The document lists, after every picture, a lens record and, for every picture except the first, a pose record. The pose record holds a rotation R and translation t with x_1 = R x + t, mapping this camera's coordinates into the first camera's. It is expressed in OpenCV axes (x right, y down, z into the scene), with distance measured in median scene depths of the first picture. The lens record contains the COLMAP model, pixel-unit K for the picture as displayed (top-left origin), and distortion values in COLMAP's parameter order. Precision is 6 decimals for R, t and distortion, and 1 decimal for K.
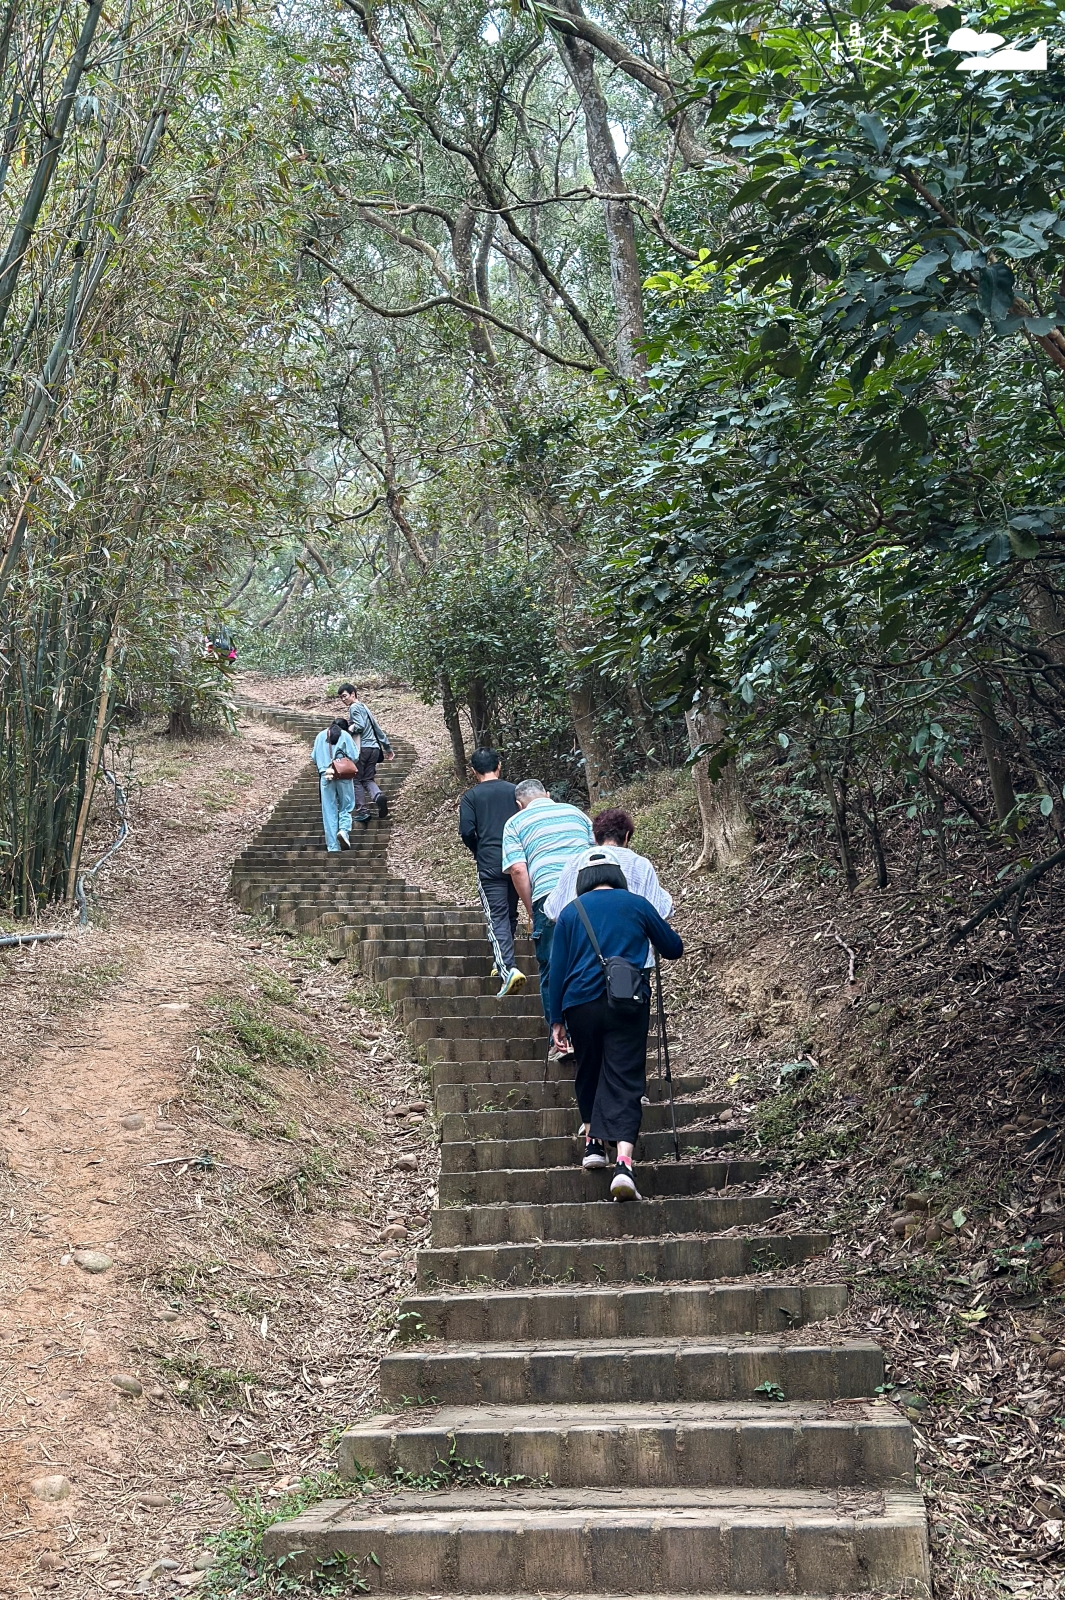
lens RADIAL K [[2075.5, 0, 532.5], [0, 2075.5, 800.0], [0, 0, 1]] dist [0.169651, -0.320887]
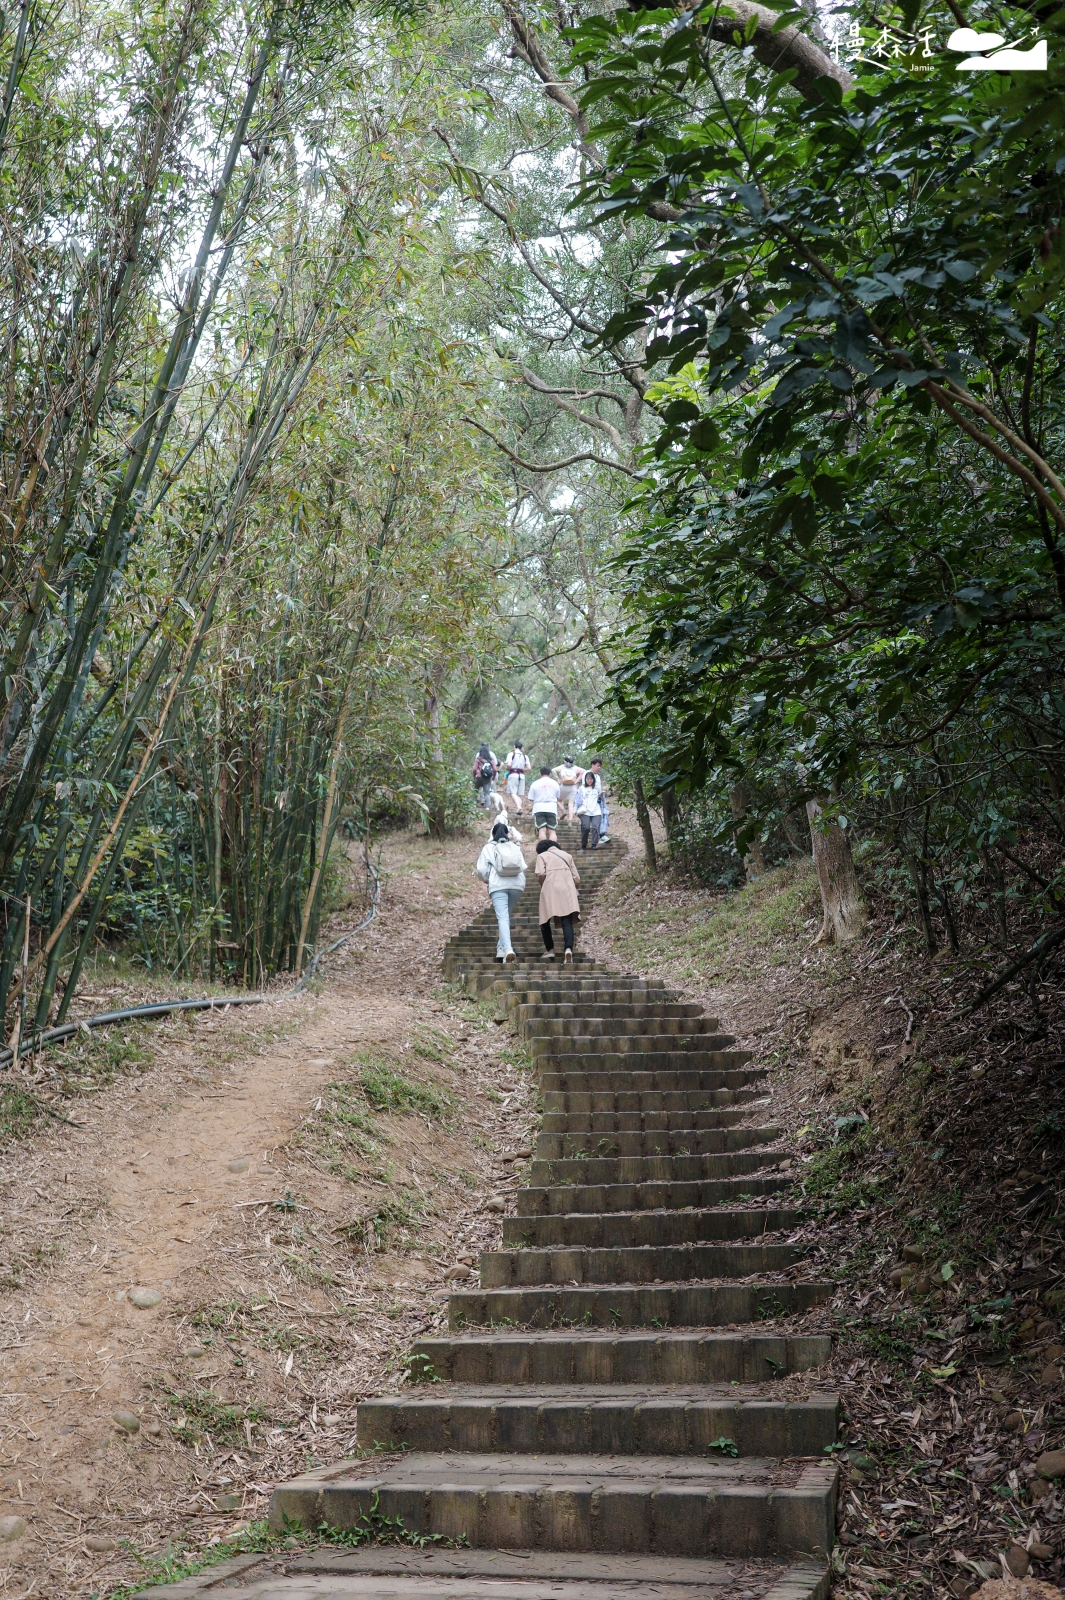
lens RADIAL K [[1742.5, 0, 532.5], [0, 1742.5, 800.0], [0, 0, 1]] dist [0.036520, -0.004532]
pose [[0.994393, -0.012291, -0.105028, 0.096317], [0.007040, 0.998713, -0.050226, 0.009057], [0.105511, 0.049205, 0.993200, 0.113262]]
